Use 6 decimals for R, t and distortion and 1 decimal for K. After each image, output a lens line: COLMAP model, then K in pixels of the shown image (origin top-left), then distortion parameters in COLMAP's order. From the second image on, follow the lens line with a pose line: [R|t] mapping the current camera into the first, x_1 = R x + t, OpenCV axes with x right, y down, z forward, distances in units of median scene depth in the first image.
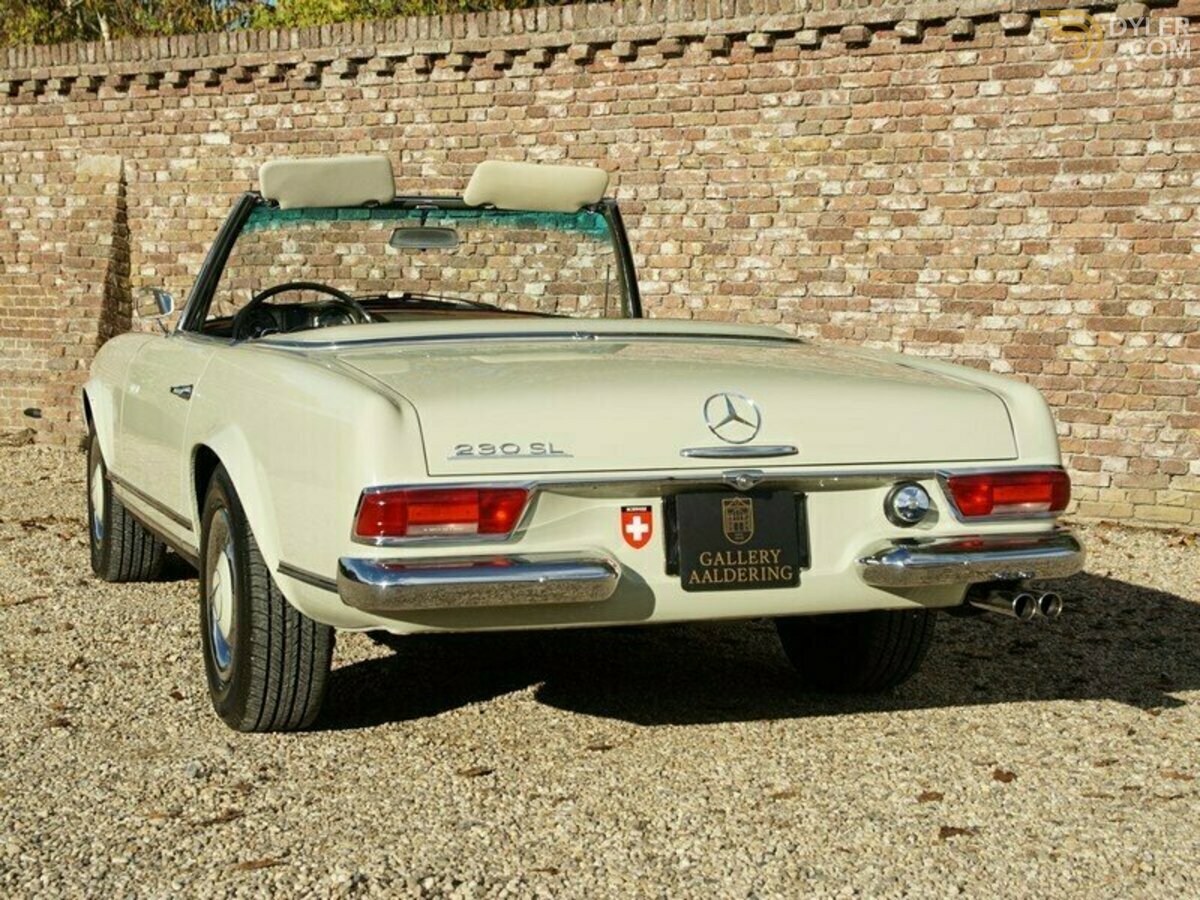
lens RADIAL K [[2009.6, 0, 603.4], [0, 2009.6, 477.0], [0, 0, 1]] dist [0.038224, 0.278670]
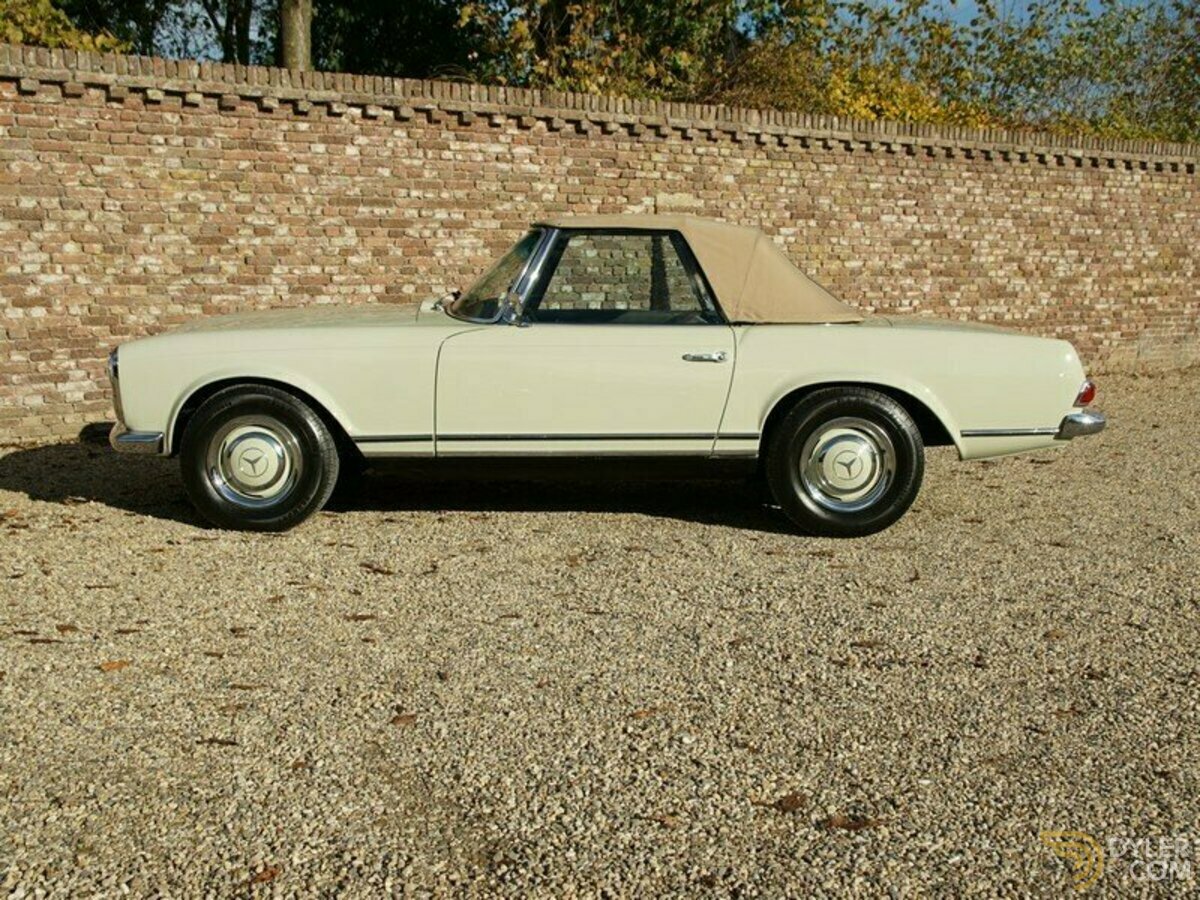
lens RADIAL K [[1489.5, 0, 600.0], [0, 1489.5, 450.0], [0, 0, 1]] dist [-0.029236, 0.170915]
pose [[0.360226, -0.121519, 0.924916, -0.766277], [0.086600, 0.991554, 0.096546, -0.051795], [-0.928837, 0.045320, 0.367707, 0.369052]]
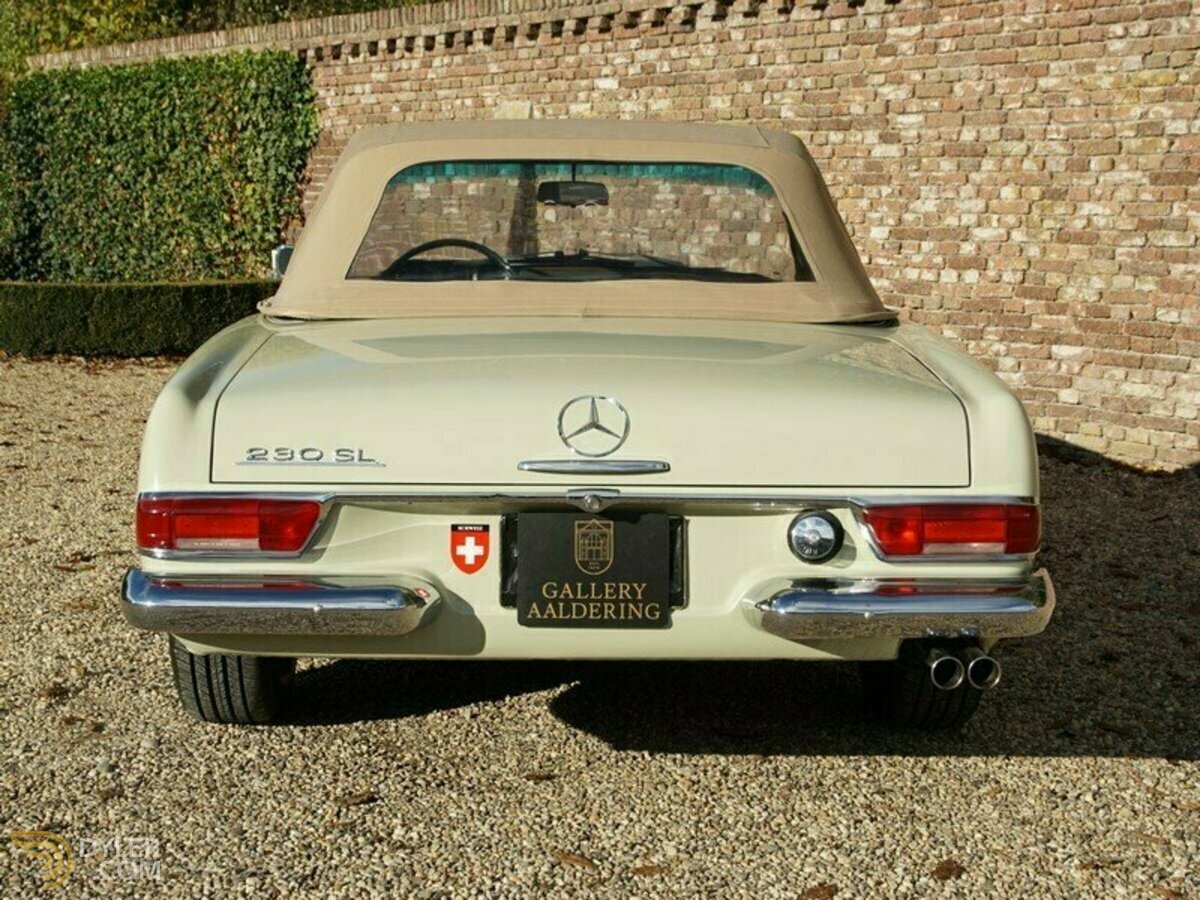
lens RADIAL K [[1847.5, 0, 601.0], [0, 1847.5, 468.5], [0, 0, 1]] dist [0.021732, 0.196482]
pose [[0.947357, 0.049270, -0.316366, 0.139328], [-0.035229, 0.998130, 0.049952, -0.022347], [0.318235, -0.036177, 0.947321, 0.116488]]
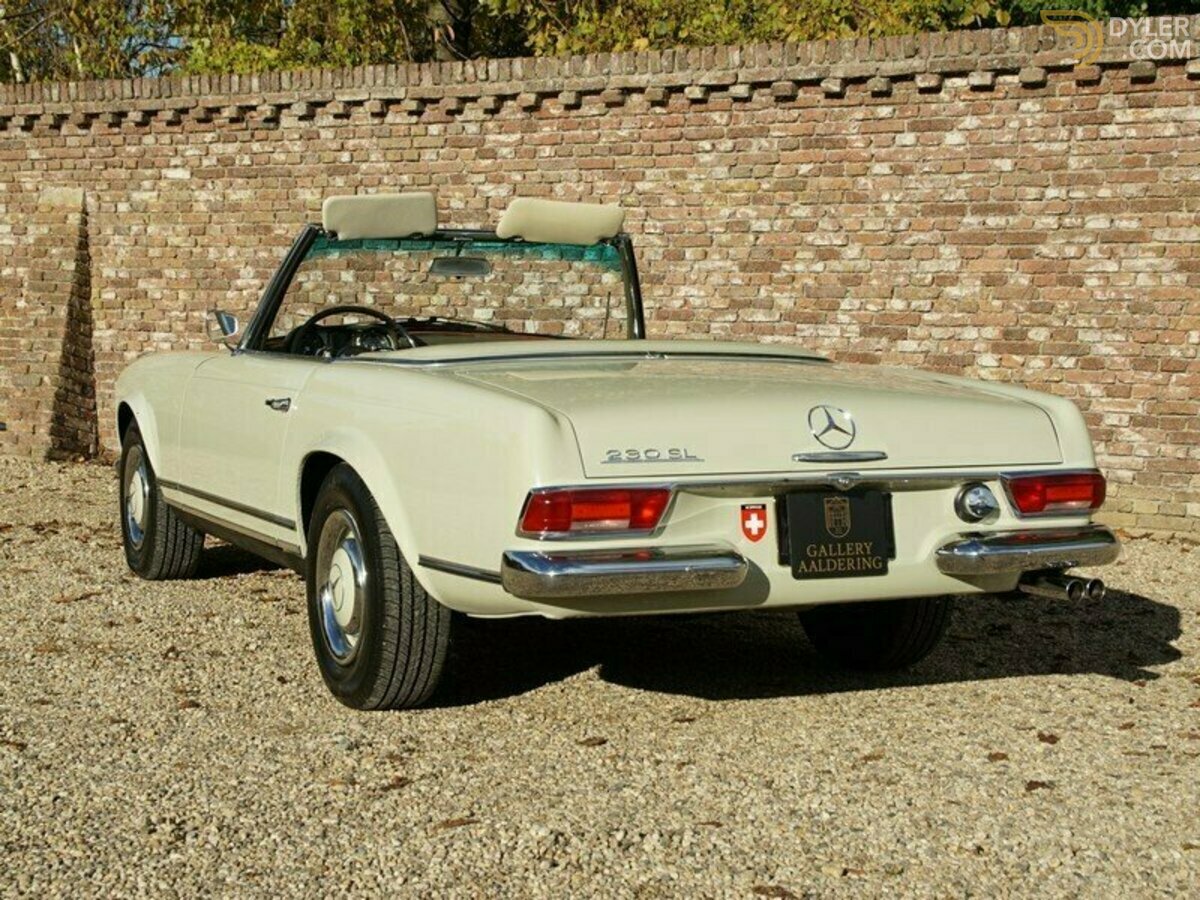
lens RADIAL K [[1842.4, 0, 597.2], [0, 1842.4, 477.8], [0, 0, 1]] dist [0.016724, 0.230760]
pose [[0.995545, -0.001984, 0.094265, -0.074073], [0.002456, 0.999985, -0.004883, 0.001851], [-0.094254, 0.005093, 0.995535, -0.012868]]
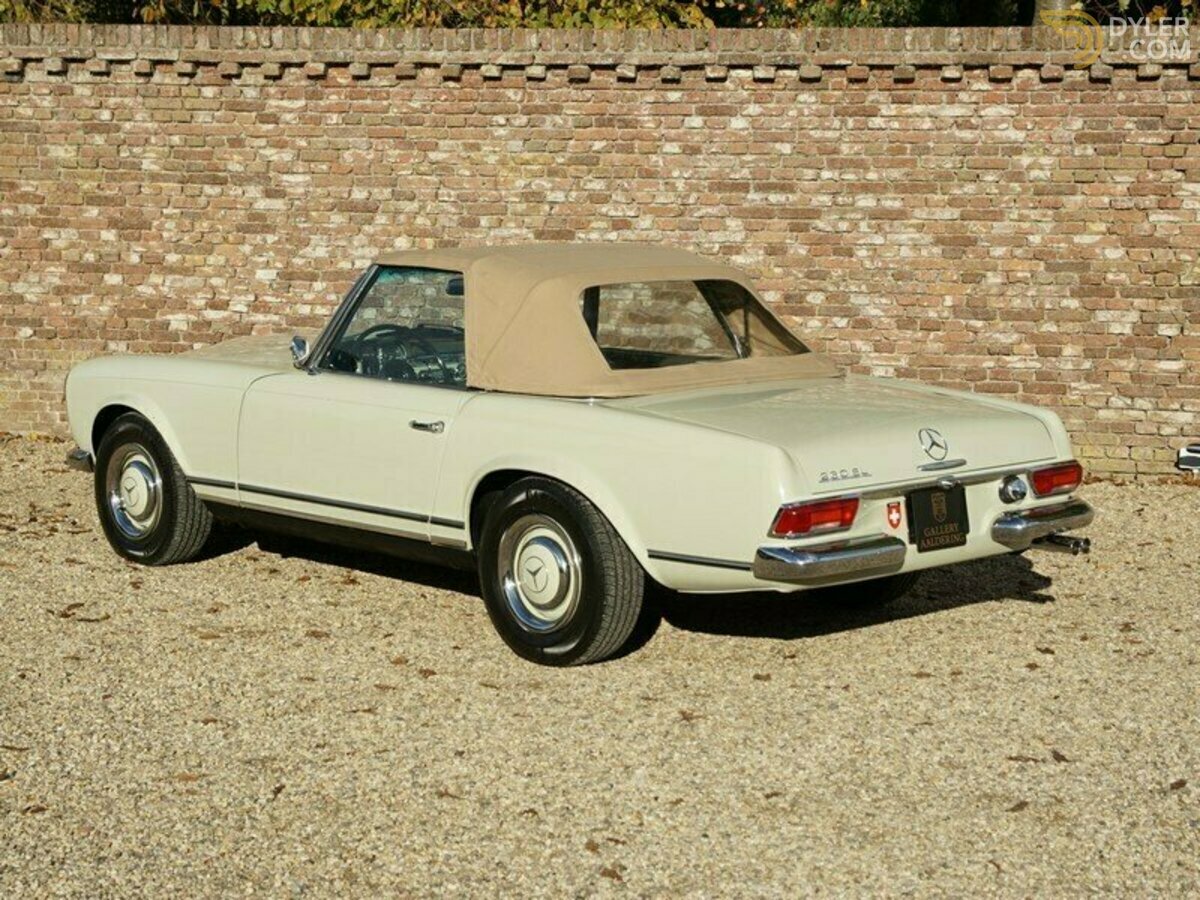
lens RADIAL K [[2222.7, 0, 600.0], [0, 2222.7, 466.3], [0, 0, 1]] dist [0.071210, 0.328017]
pose [[0.917478, -0.052692, 0.394282, -0.394935], [0.034518, 0.997995, 0.053051, -0.051479], [-0.396287, -0.035063, 0.917457, -0.239676]]
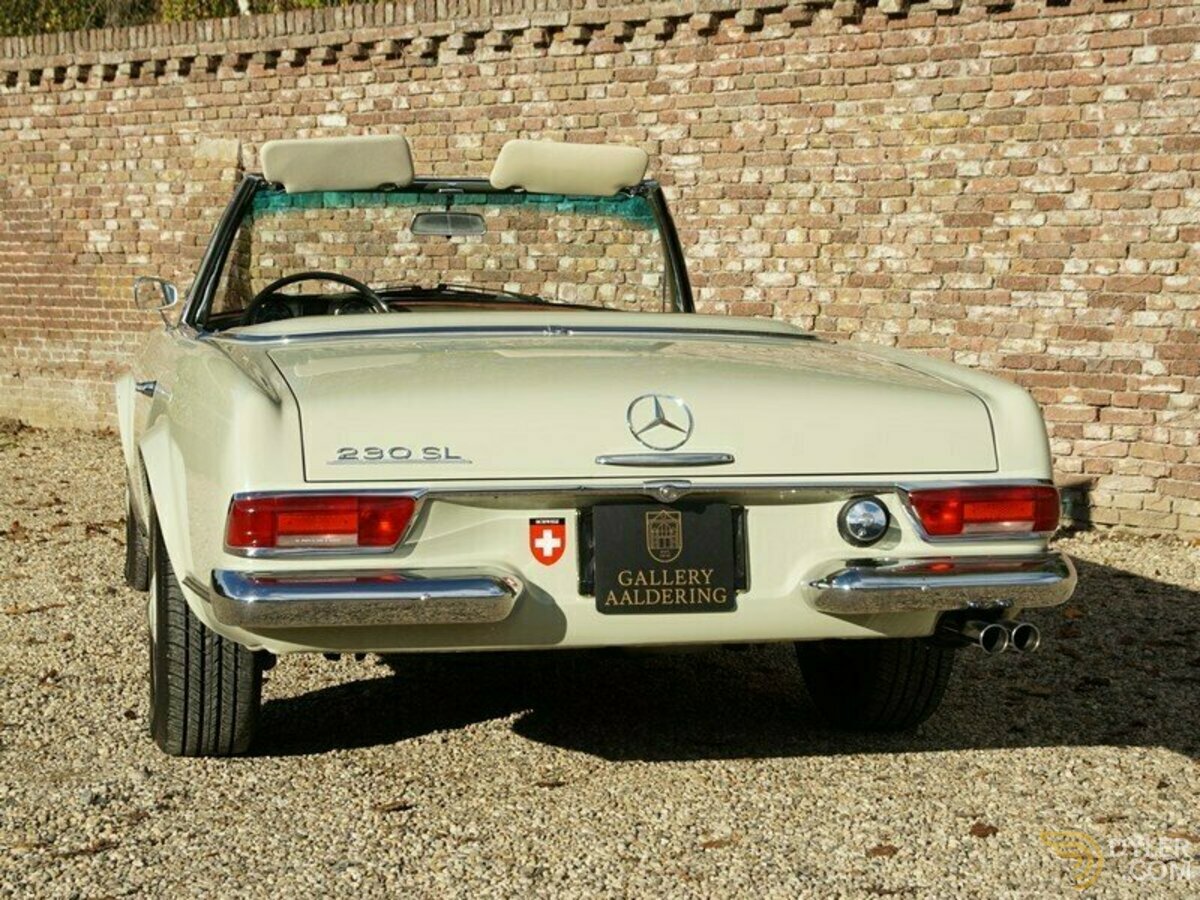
lens RADIAL K [[2166.3, 0, 597.5], [0, 2166.3, 476.7], [0, 0, 1]] dist [0.058195, 0.332241]
pose [[0.992340, 0.013093, -0.122845, 0.069036], [-0.013570, 0.999903, -0.003053, -0.000678], [0.122793, 0.004696, 0.992421, 0.015536]]
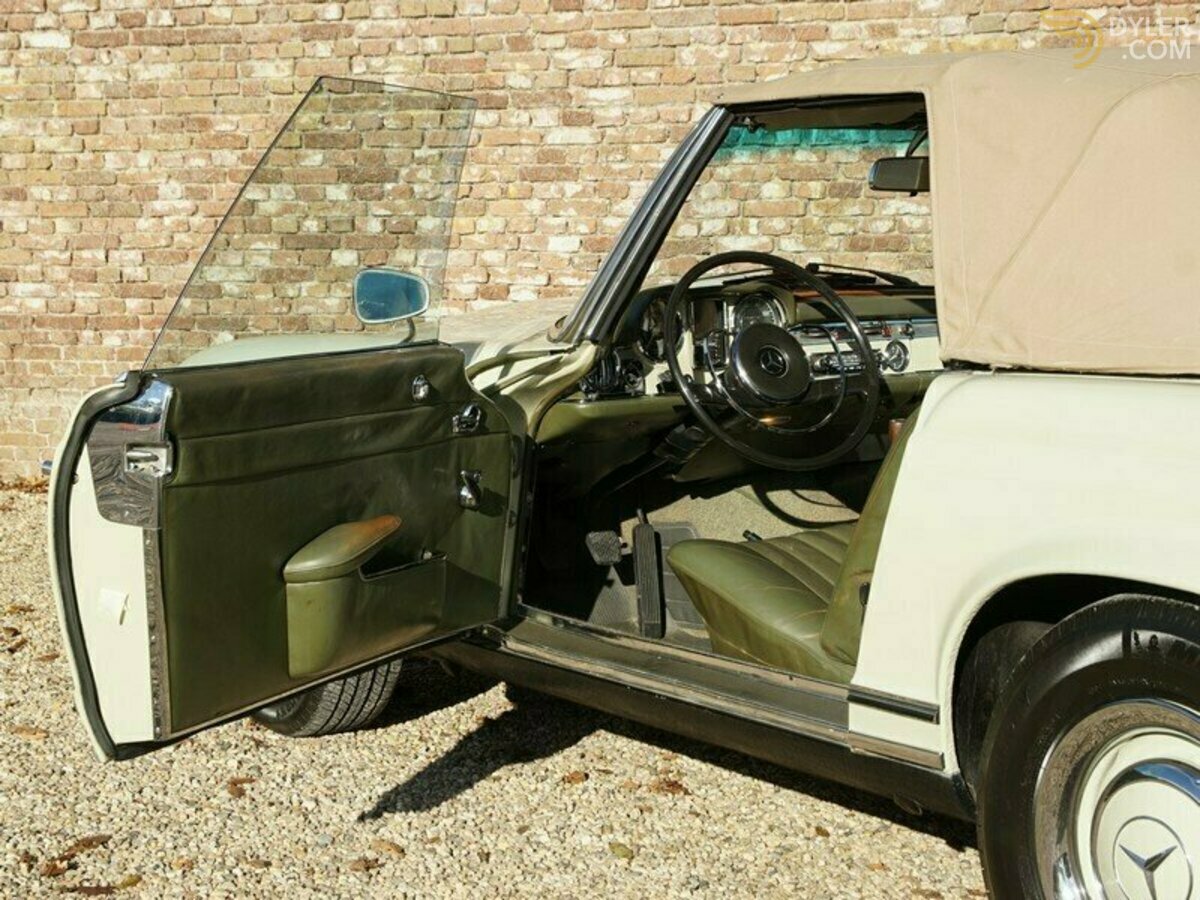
lens RADIAL K [[2141.7, 0, 602.8], [0, 2141.7, 478.4], [0, 0, 1]] dist [0.064696, 0.258982]
pose [[0.969662, -0.043833, 0.240487, -0.234501], [0.038629, 0.998907, 0.026313, -0.031226], [-0.241377, -0.016225, 0.970296, 0.255976]]
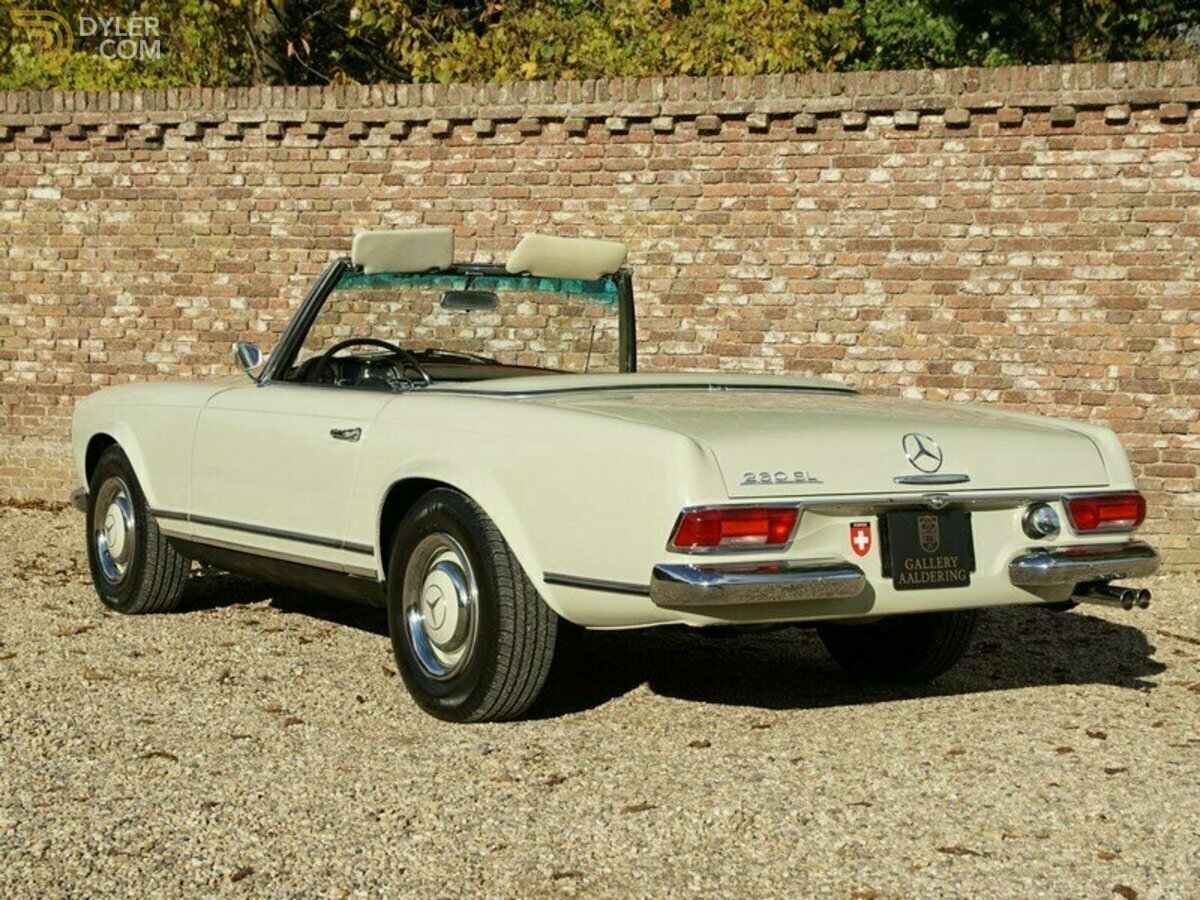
lens RADIAL K [[2042.0, 0, 600.1], [0, 2042.0, 472.9], [0, 0, 1]] dist [0.045226, 0.268218]
pose [[0.973948, -0.002530, 0.226758, -0.188428], [0.009286, 0.999544, -0.028732, 0.008168], [-0.226582, 0.030089, 0.973527, -0.091129]]
